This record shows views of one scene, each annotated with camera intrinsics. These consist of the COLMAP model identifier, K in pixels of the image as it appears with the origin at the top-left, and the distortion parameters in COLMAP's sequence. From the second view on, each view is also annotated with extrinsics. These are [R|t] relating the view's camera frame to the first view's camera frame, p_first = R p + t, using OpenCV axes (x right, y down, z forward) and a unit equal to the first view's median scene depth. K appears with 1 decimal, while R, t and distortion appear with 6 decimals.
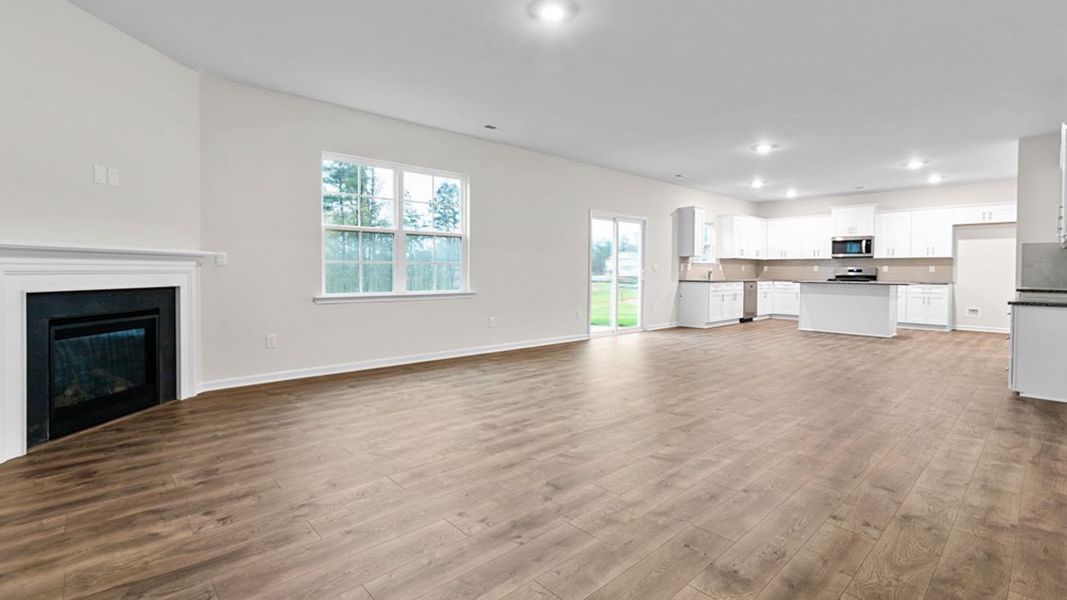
lens RADIAL K [[506.7, 0, 536.5], [0, 506.7, 280.4], [0, 0, 1]] dist [0.034183, 0.000220]
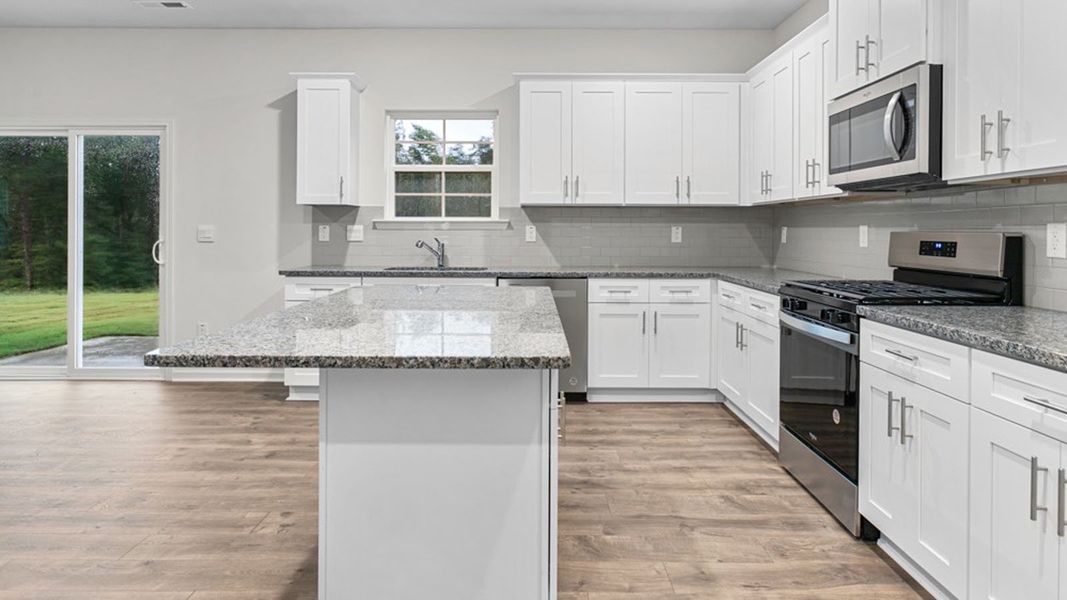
lens RADIAL K [[625.0, 0, 534.3], [0, 625.0, 231.8], [0, 0, 1]] dist [-0.001910, -0.000110]
pose [[0.711645, -0.002365, -0.702536, 0.712224], [-0.008484, 0.999892, -0.011960, -0.021807], [0.702488, 0.014471, 0.711548, 0.736992]]
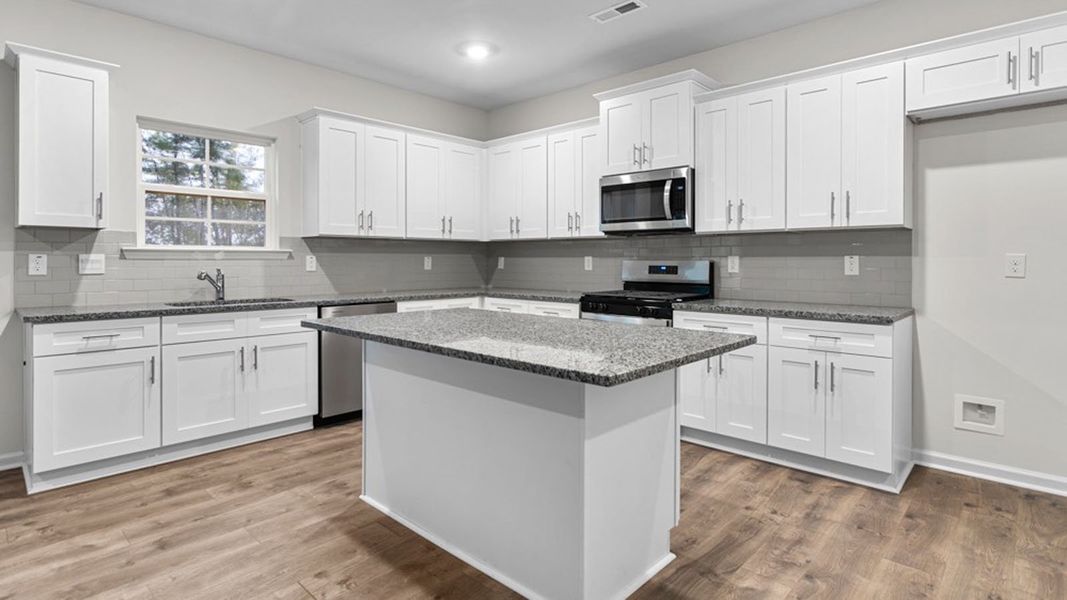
lens RADIAL K [[536.1, 0, 523.4], [0, 536.1, 257.8], [0, 0, 1]] dist [0.003095, 0.001248]
pose [[0.999567, -0.006129, 0.028784, 0.533290], [0.006675, 0.999799, -0.018908, -0.021336], [-0.028662, 0.019092, 0.999407, 0.649646]]
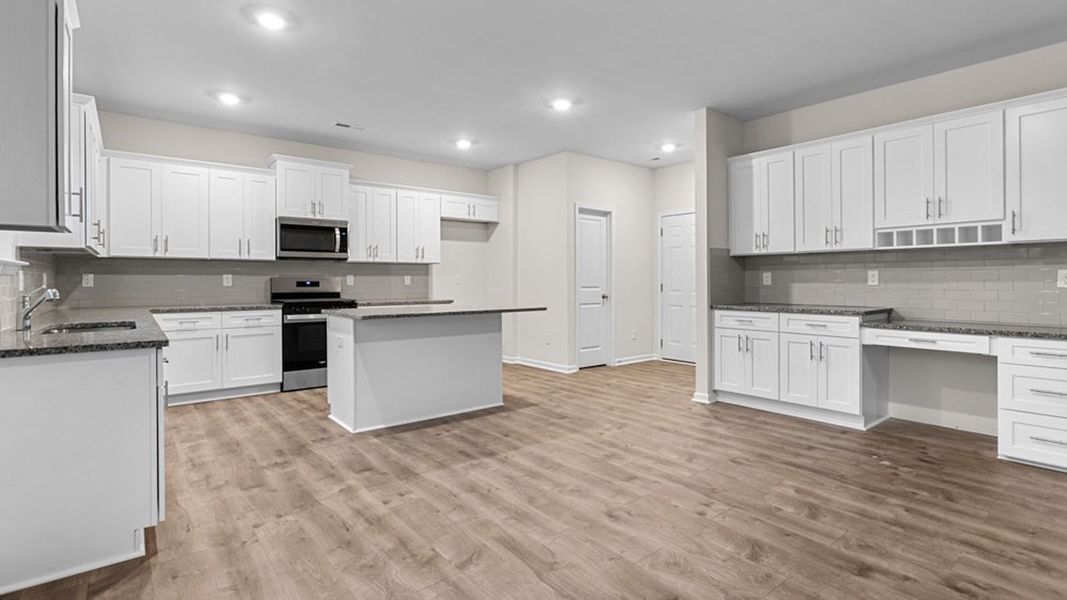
lens RADIAL K [[506.7, 0, 536.5], [0, 506.7, 280.4], [0, 0, 1]] dist [0.034183, 0.000220]
pose [[0.102542, -0.009152, 0.994687, 0.115964], [0.015023, 0.999858, 0.007651, -0.023760], [-0.994615, 0.014159, 0.102665, 0.736546]]
